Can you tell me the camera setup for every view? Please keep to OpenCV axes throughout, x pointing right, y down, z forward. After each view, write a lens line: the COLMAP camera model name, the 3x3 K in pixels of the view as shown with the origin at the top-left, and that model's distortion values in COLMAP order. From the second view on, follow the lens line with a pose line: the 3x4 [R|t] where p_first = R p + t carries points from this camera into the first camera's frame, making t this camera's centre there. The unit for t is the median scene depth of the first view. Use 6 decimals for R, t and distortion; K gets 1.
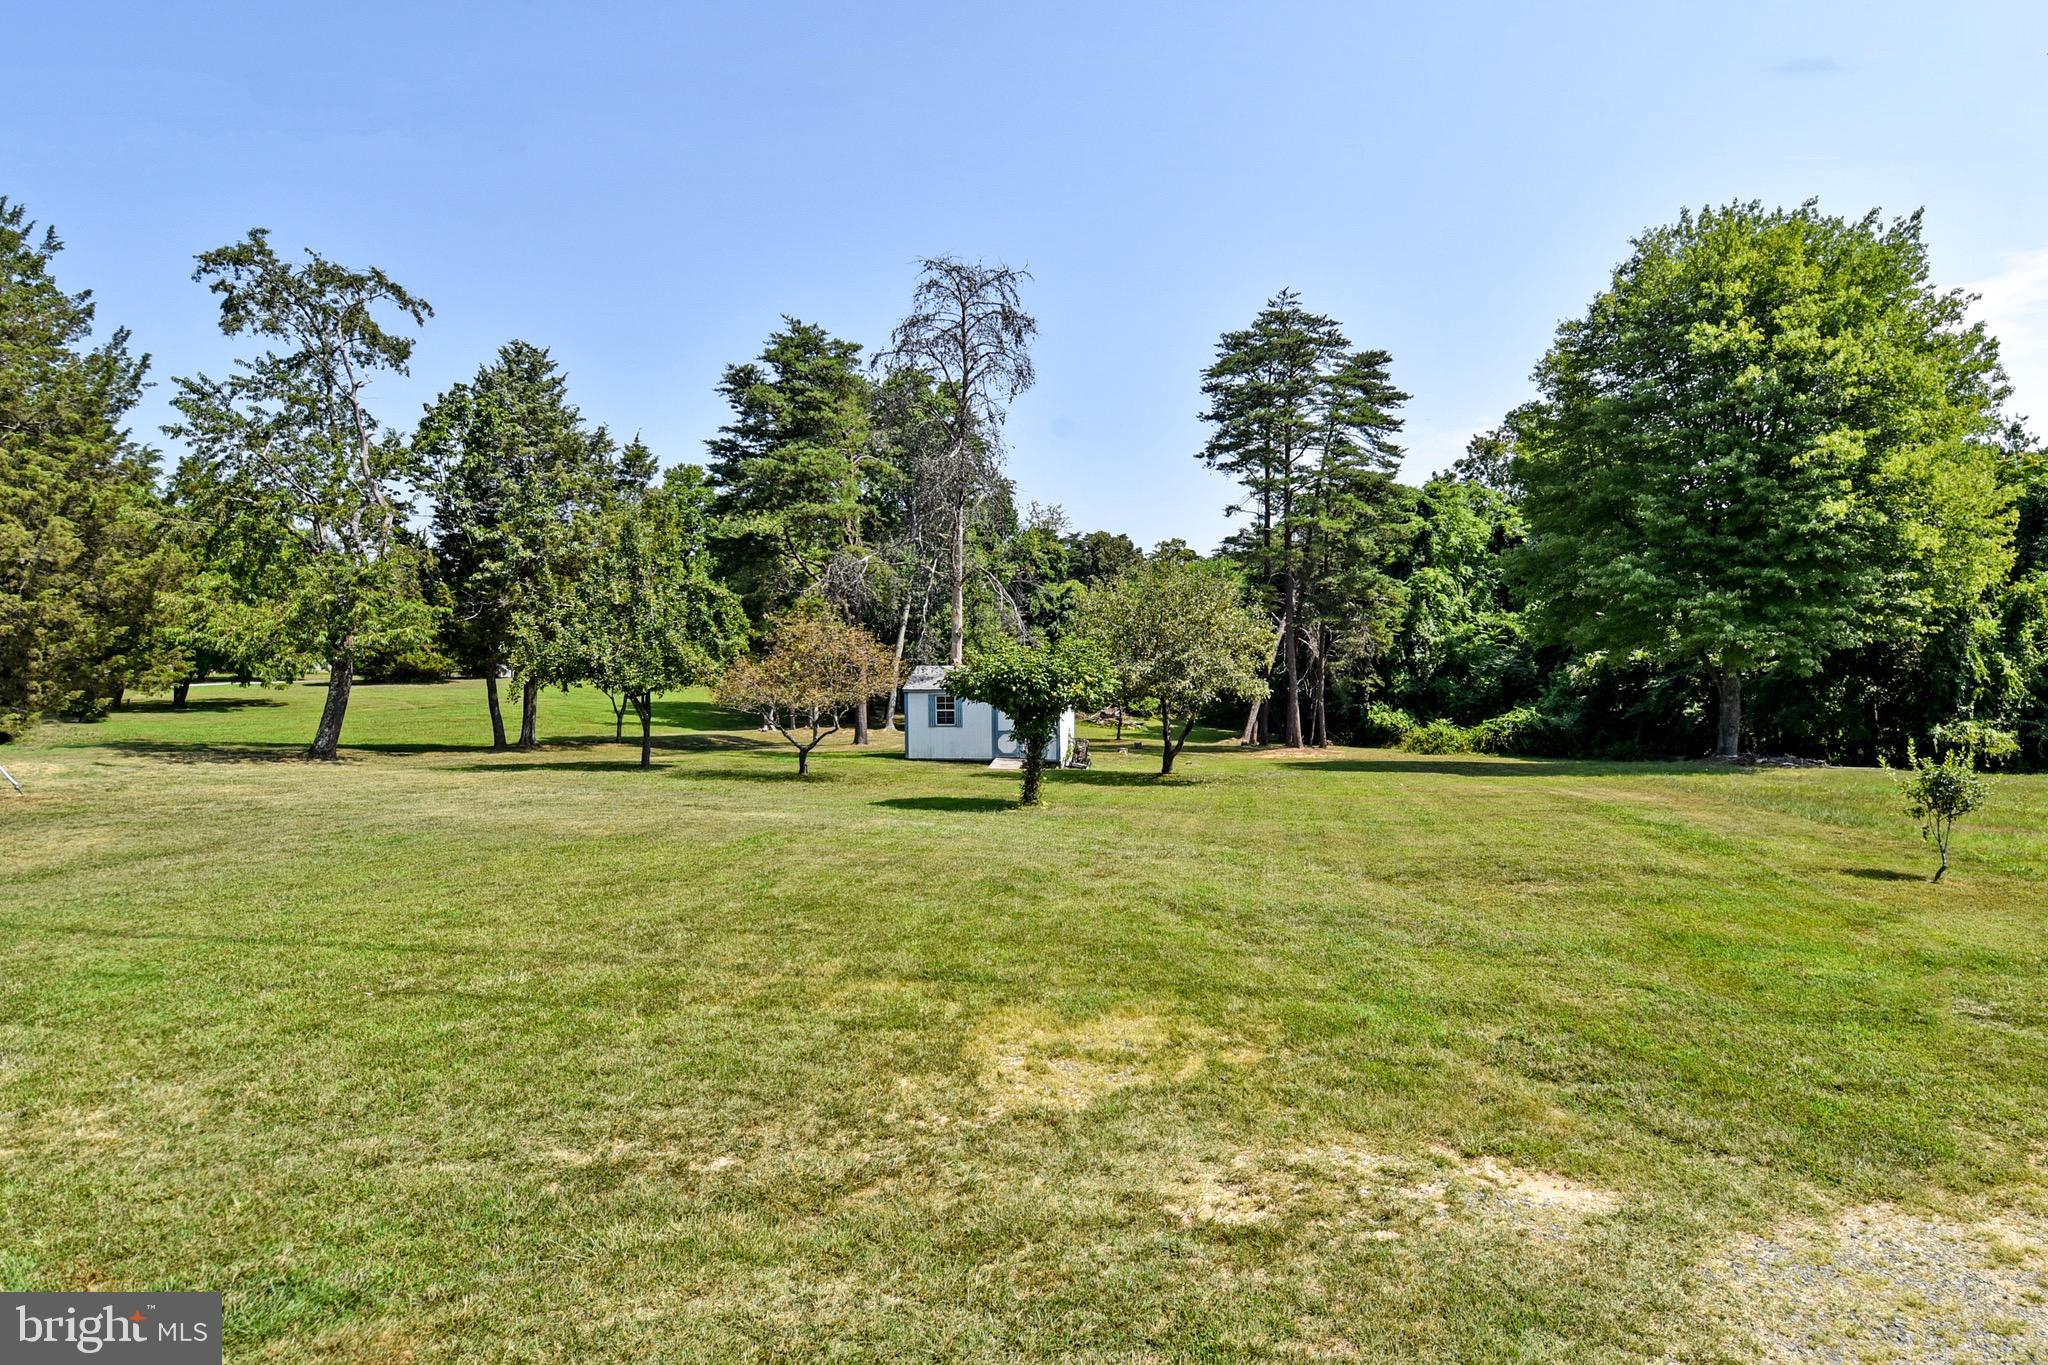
lens RADIAL K [[1090.5, 0, 1028.8], [0, 1090.5, 680.4], [0, 0, 1]] dist [0.004763, 0.000272]
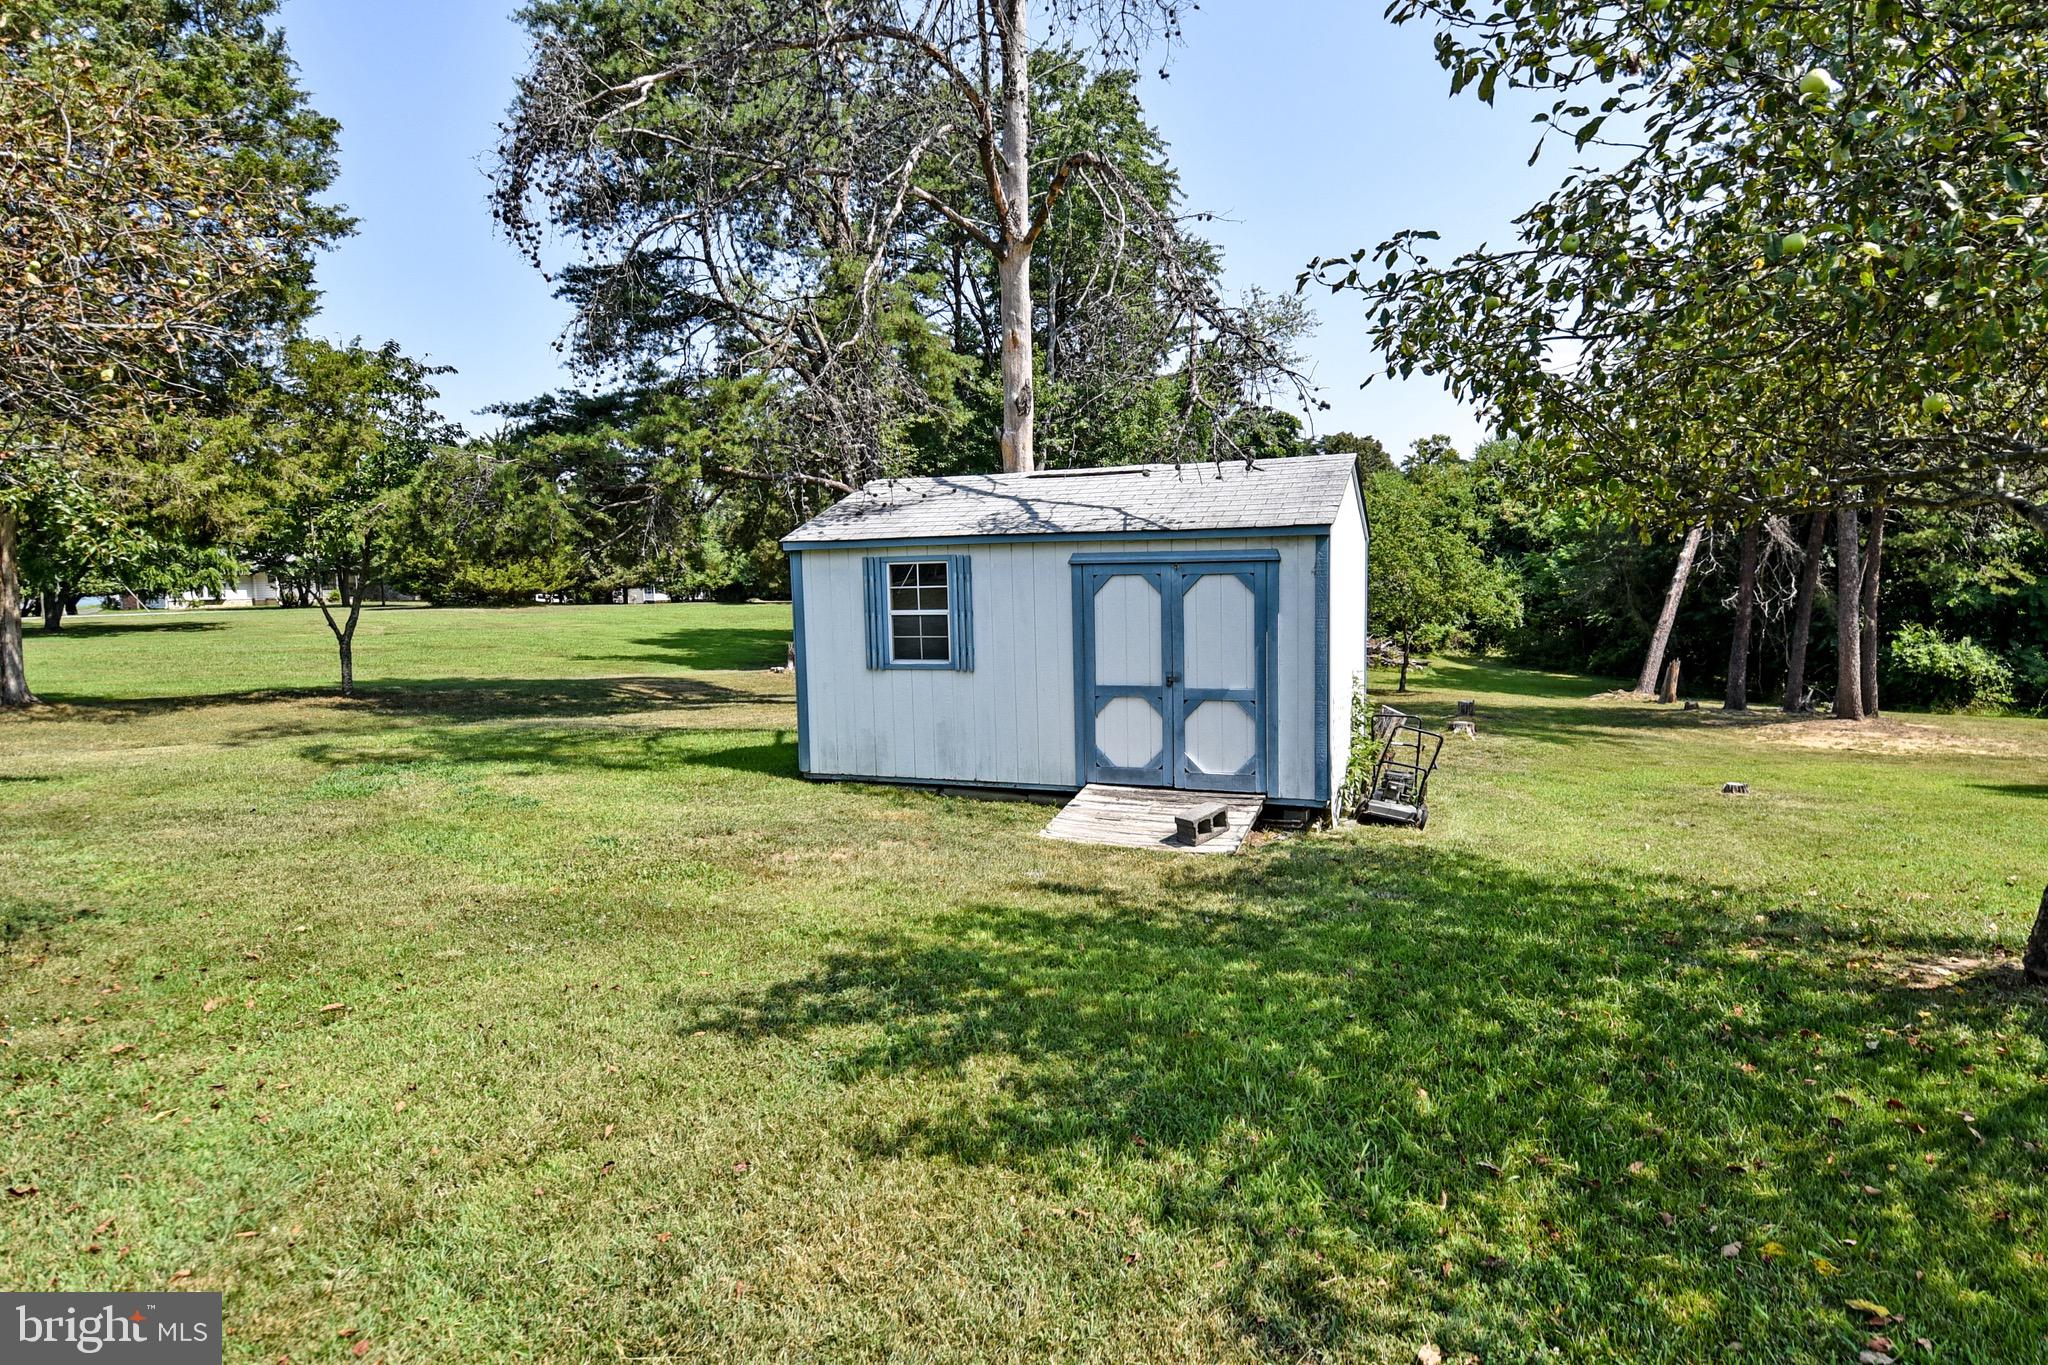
lens RADIAL K [[1090.5, 0, 1025.6], [0, 1090.5, 677.5], [0, 0, 1]] dist [0.004763, 0.000272]
pose [[0.978931, 0.009505, -0.203972, 0.010309], [0.001654, 0.998514, 0.054467, 0.028891], [0.204186, -0.053657, 0.977460, 0.715395]]
